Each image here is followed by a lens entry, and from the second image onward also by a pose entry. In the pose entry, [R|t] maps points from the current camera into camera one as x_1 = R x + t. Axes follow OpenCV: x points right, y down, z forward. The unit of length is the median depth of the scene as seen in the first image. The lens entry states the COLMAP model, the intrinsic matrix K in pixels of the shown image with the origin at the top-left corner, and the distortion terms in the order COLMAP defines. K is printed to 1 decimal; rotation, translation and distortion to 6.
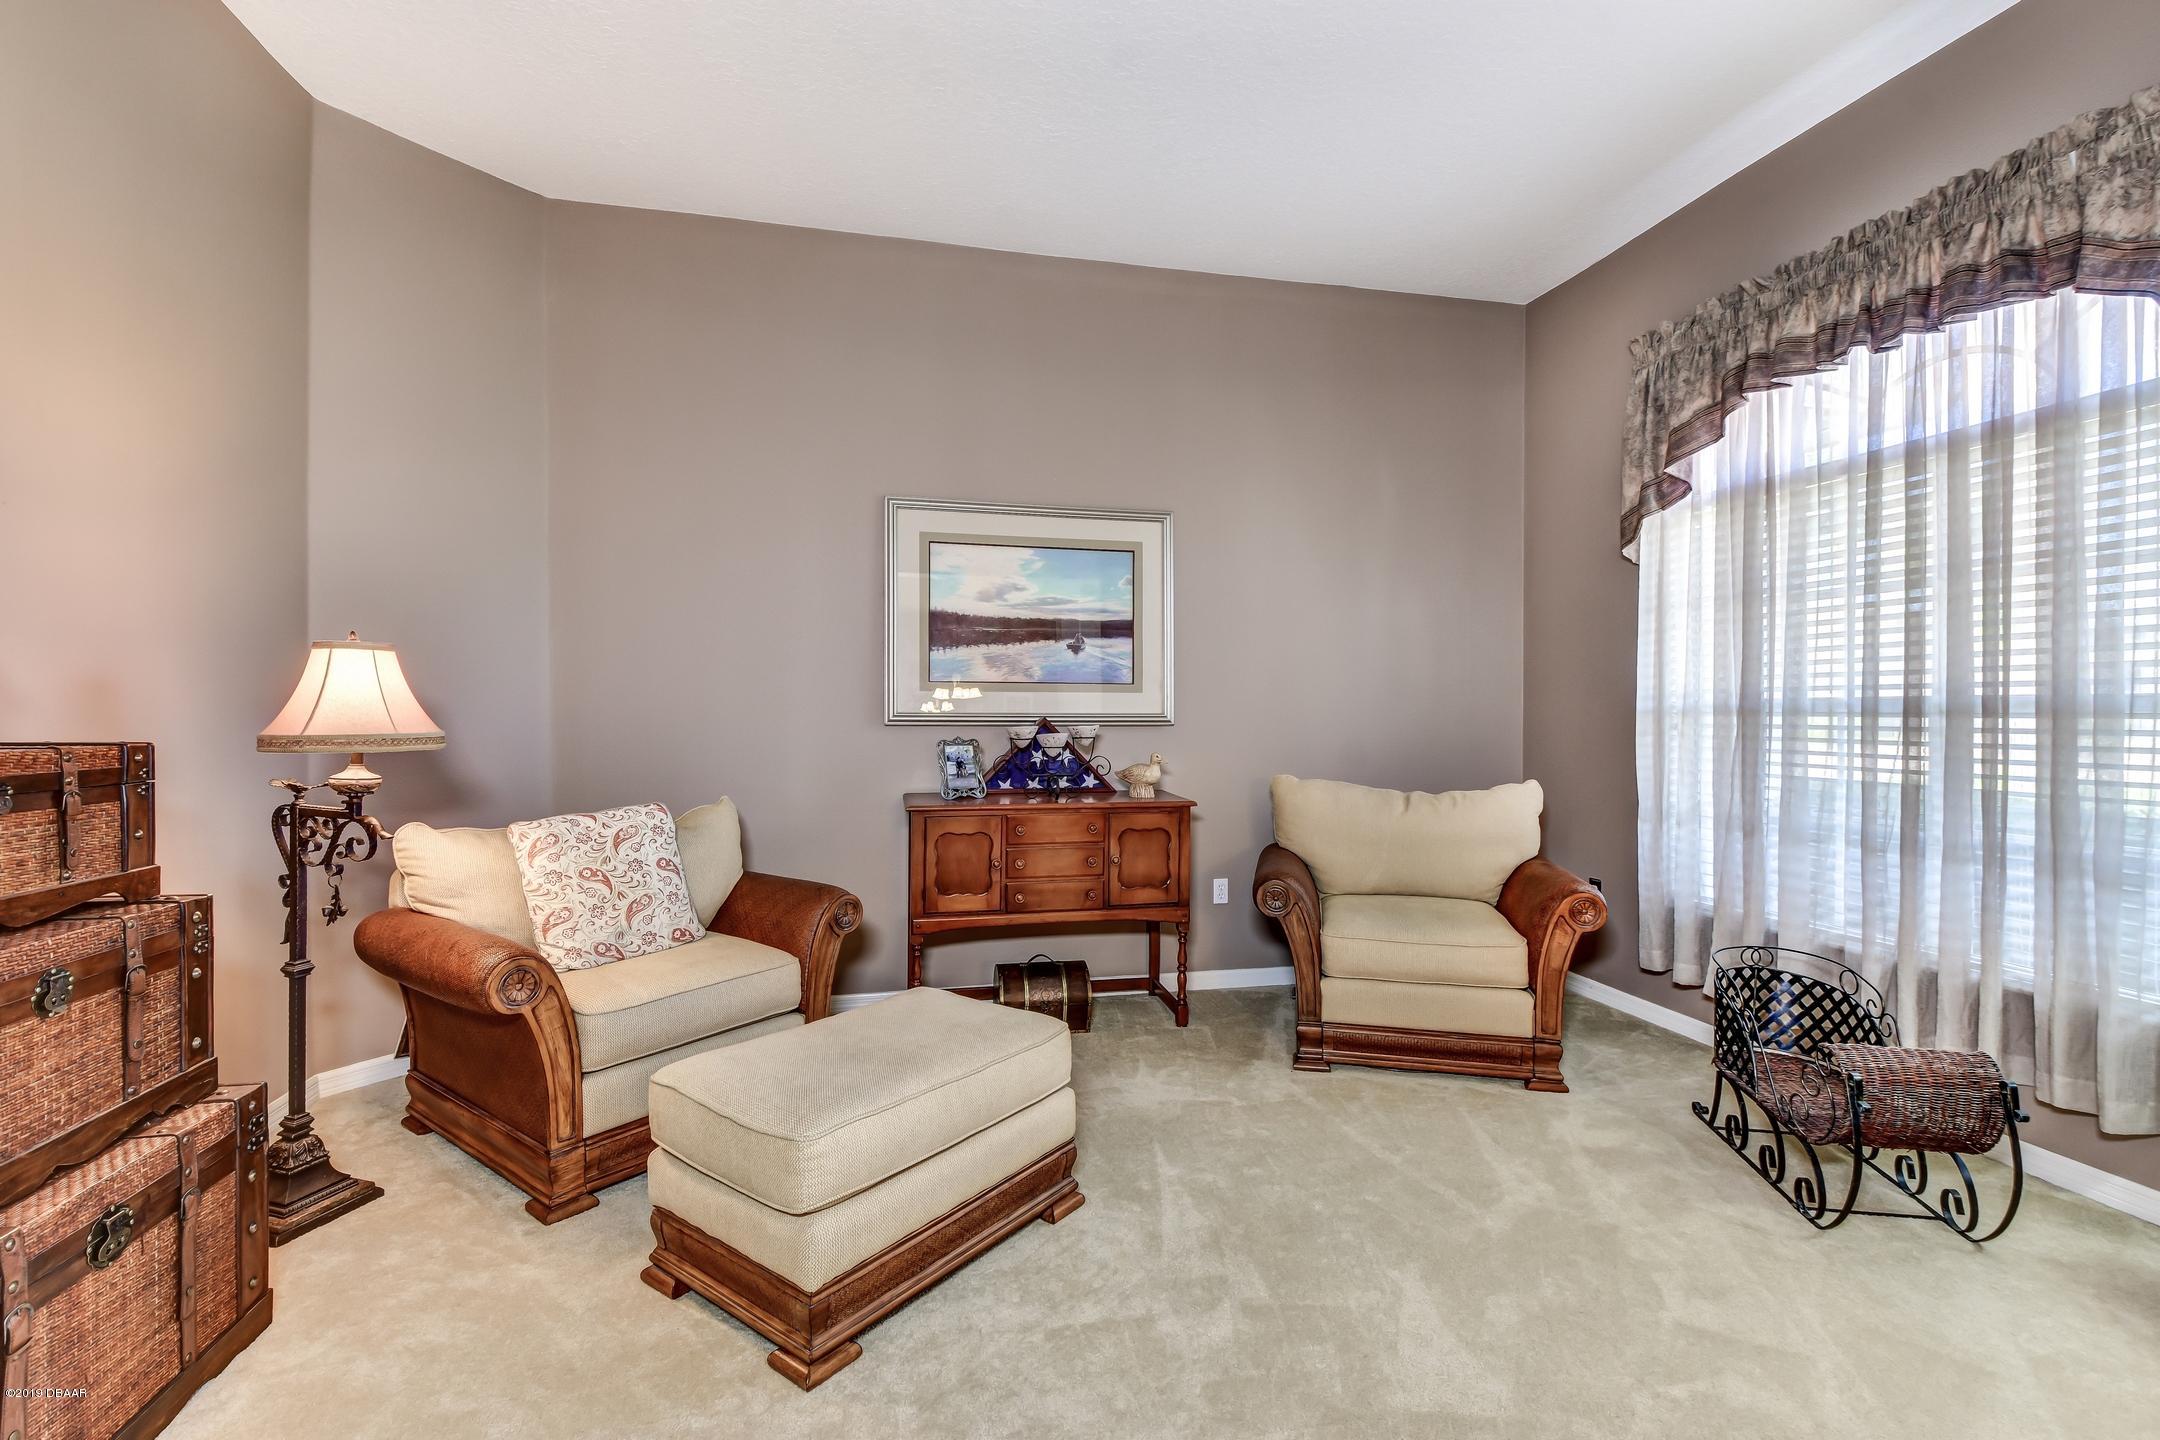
lens RADIAL K [[956.8, 0, 1090.5], [0, 956.8, 714.2], [0, 0, 1]] dist [0.022421, -0.014444]
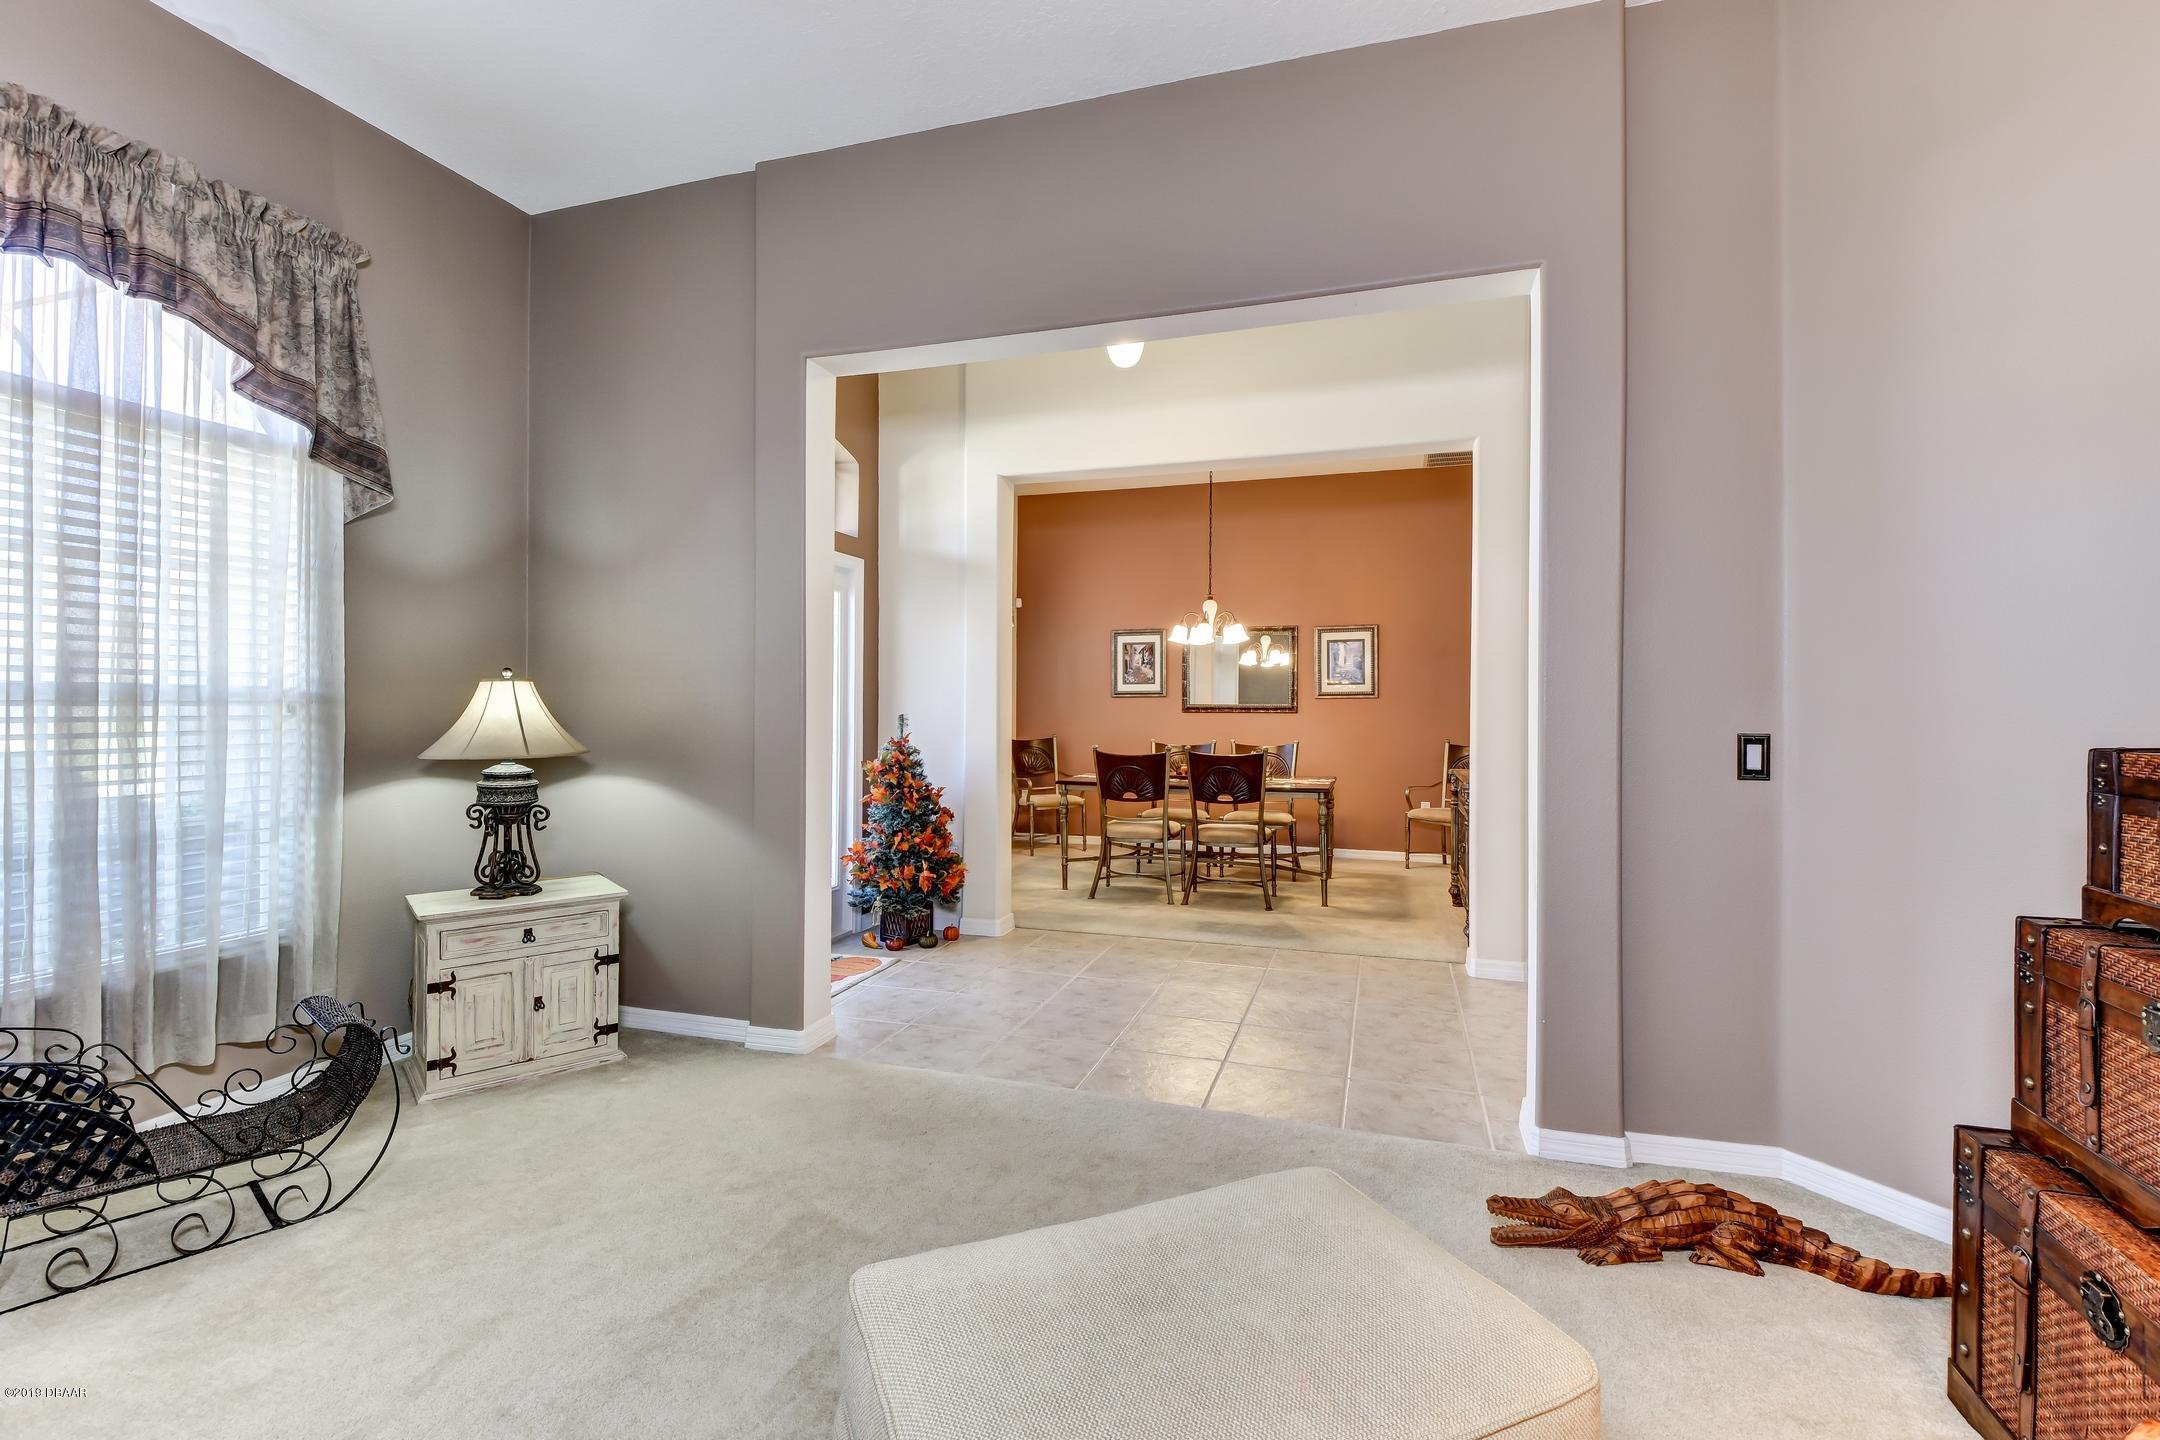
lens RADIAL K [[956.8, 0, 1090.5], [0, 956.8, 714.2], [0, 0, 1]] dist [0.022421, -0.014444]
pose [[-0.863633, -0.007323, 0.504068, -0.341717], [-0.003168, 0.999954, 0.009098, 0.000221], [-0.504111, 0.006261, -0.863616, 1.139072]]
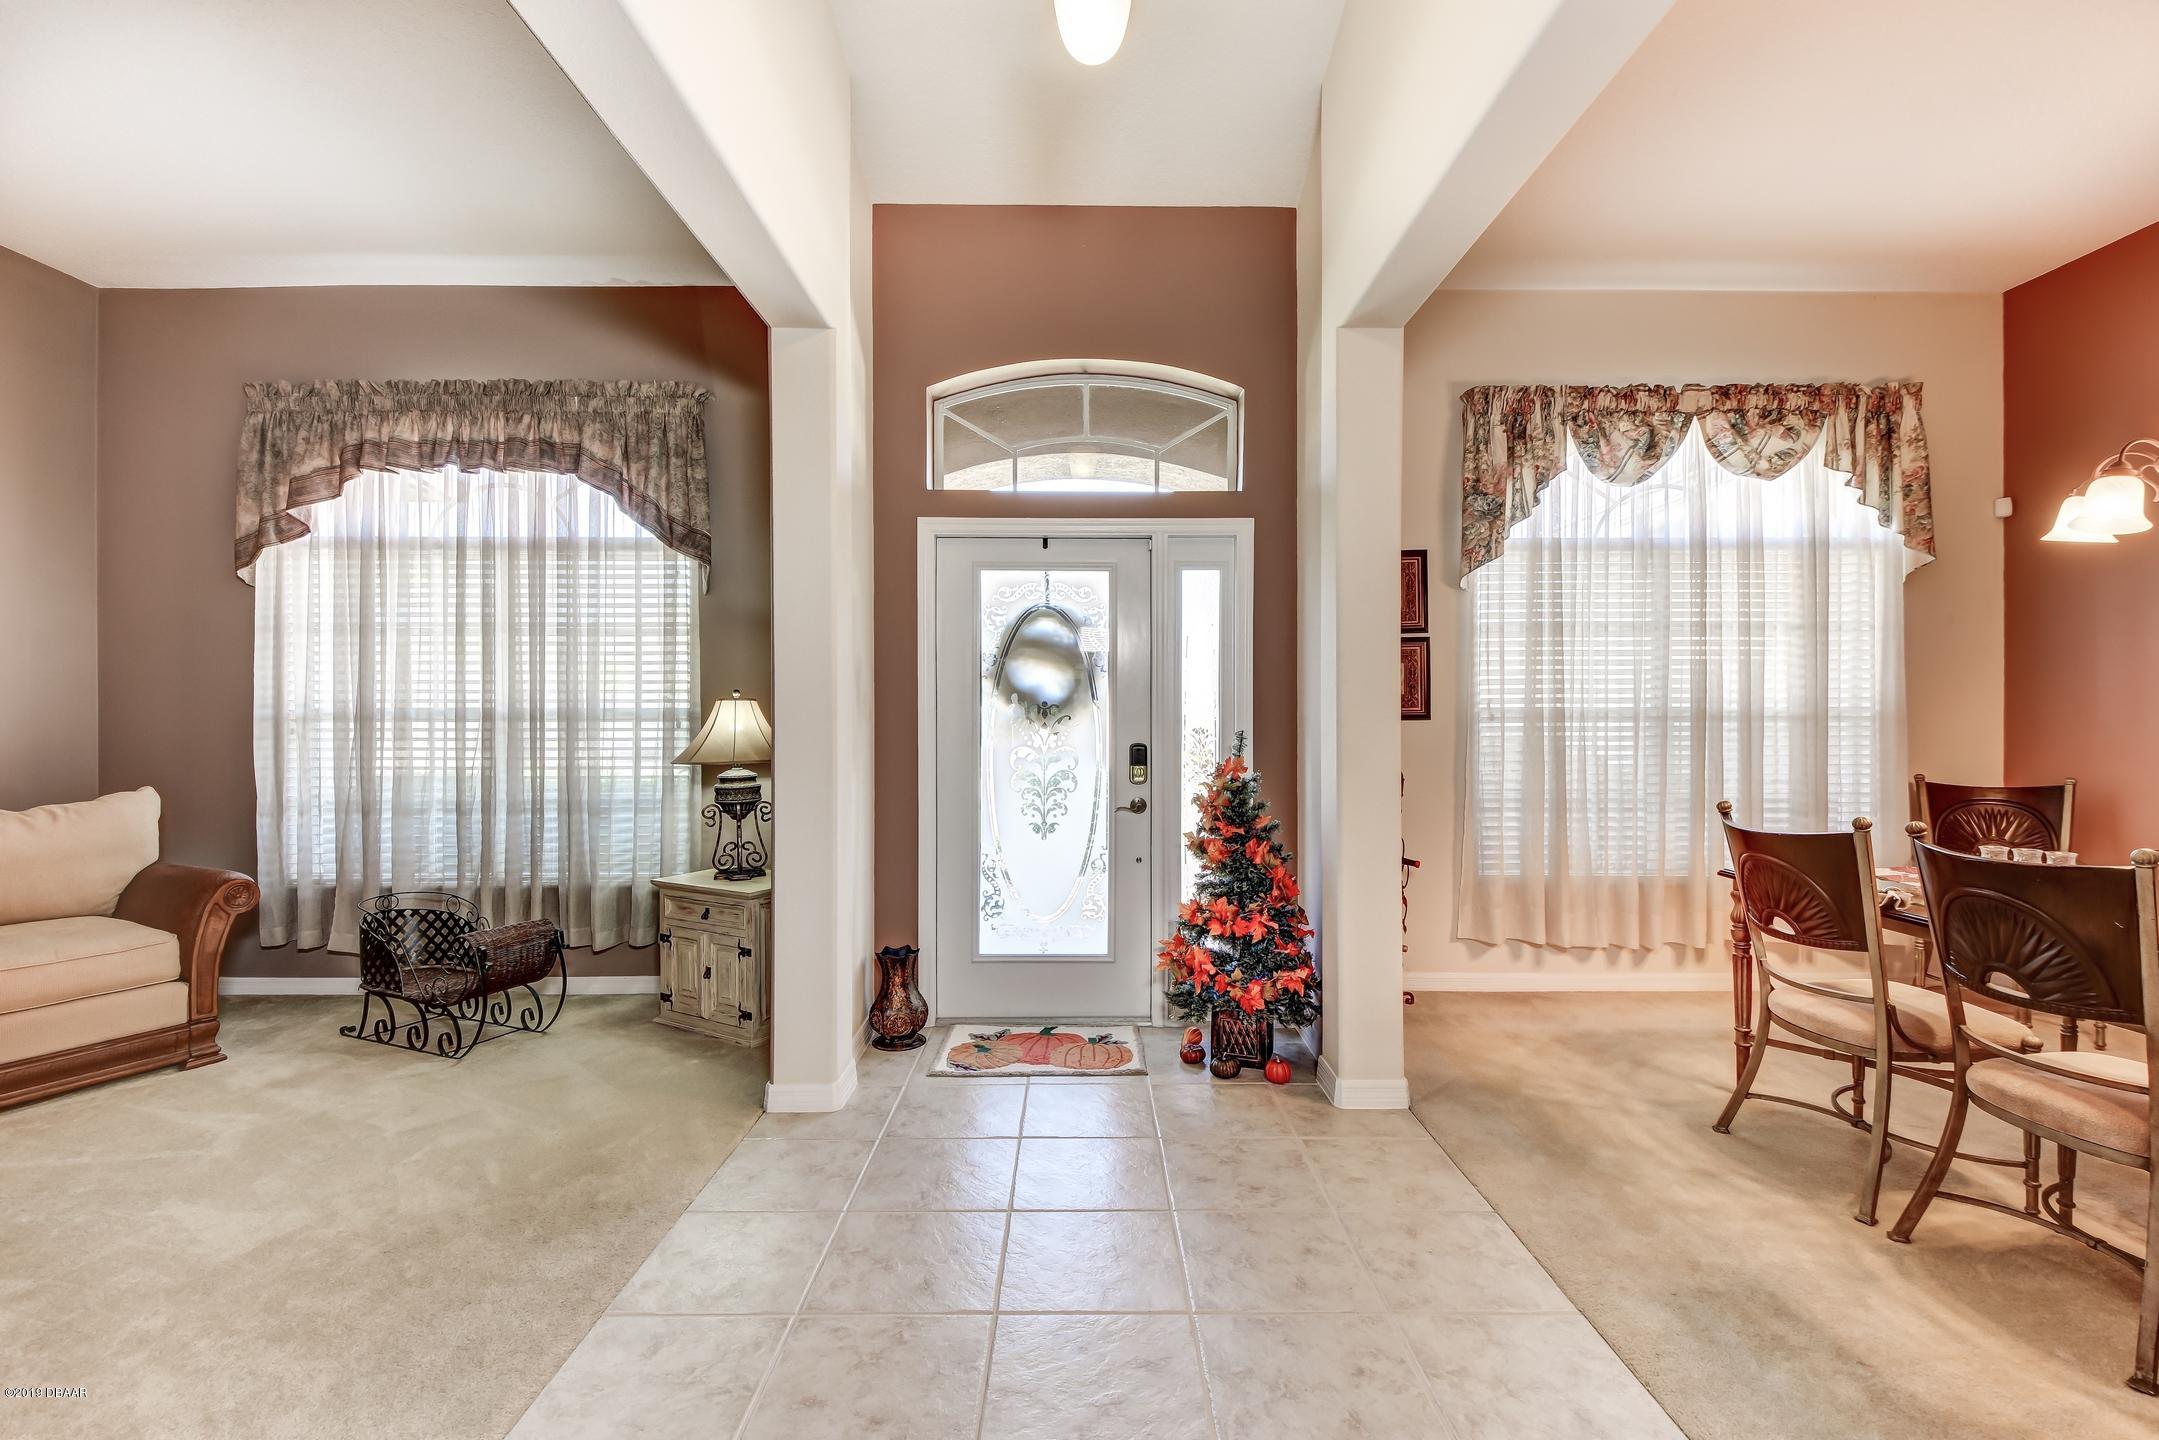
lens RADIAL K [[903.5, 0, 1079.5], [0, 903.5, 720.0], [0, 0, 1]] dist [0.002358, -0.000171]
pose [[0.211956, -0.006321, 0.977259, -0.315113], [0.005974, 0.999969, 0.005172, -0.001093], [-0.977261, 0.004742, 0.211988, -0.192075]]
